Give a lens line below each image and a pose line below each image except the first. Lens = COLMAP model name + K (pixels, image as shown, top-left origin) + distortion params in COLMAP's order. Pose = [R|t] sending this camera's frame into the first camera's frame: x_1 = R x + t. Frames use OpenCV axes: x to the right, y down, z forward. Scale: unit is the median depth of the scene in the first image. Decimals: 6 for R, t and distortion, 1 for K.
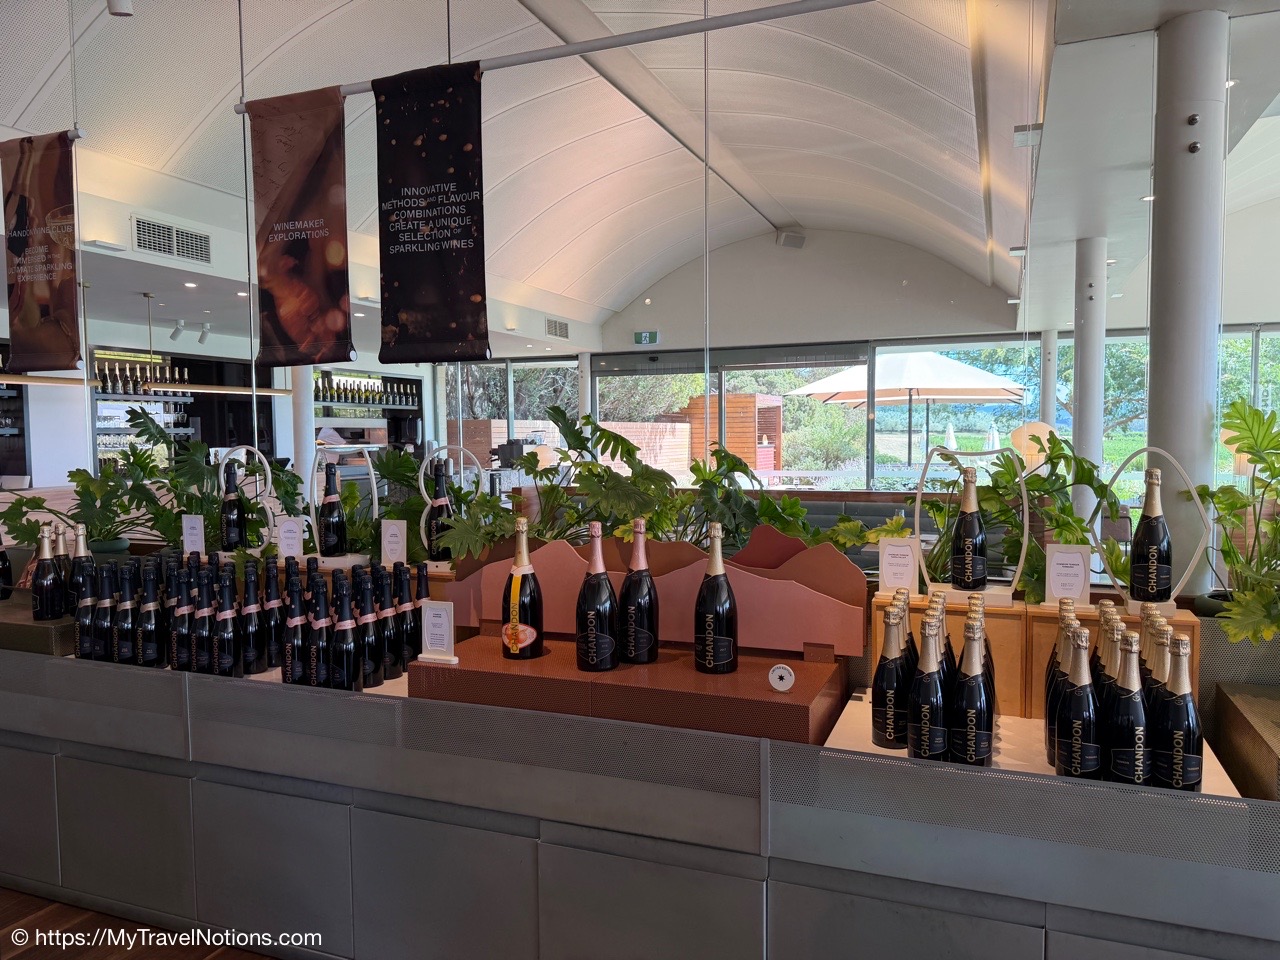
lens RADIAL K [[909.8, 0, 640.1], [0, 909.8, 482.1], [0, 0, 1]] dist [0.001933, -0.000177]
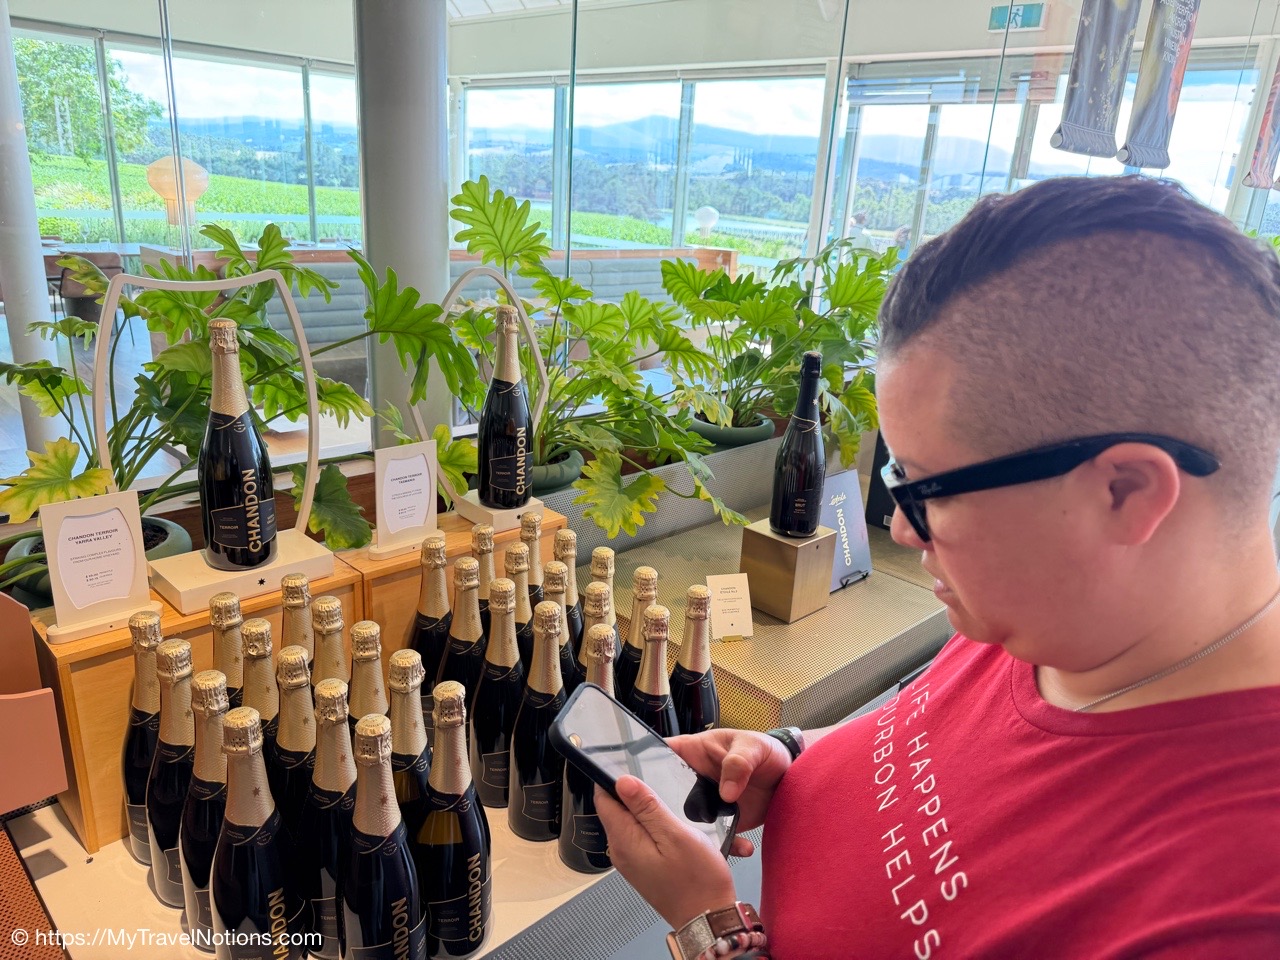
lens RADIAL K [[909.8, 0, 639.0], [0, 909.8, 483.5], [0, 0, 1]] dist [0.001933, -0.000177]
pose [[0.393902, -0.258988, 0.881911, 0.010425], [-0.015577, 0.957464, 0.288133, -0.069305], [-0.919020, -0.127233, 0.373113, 0.581860]]
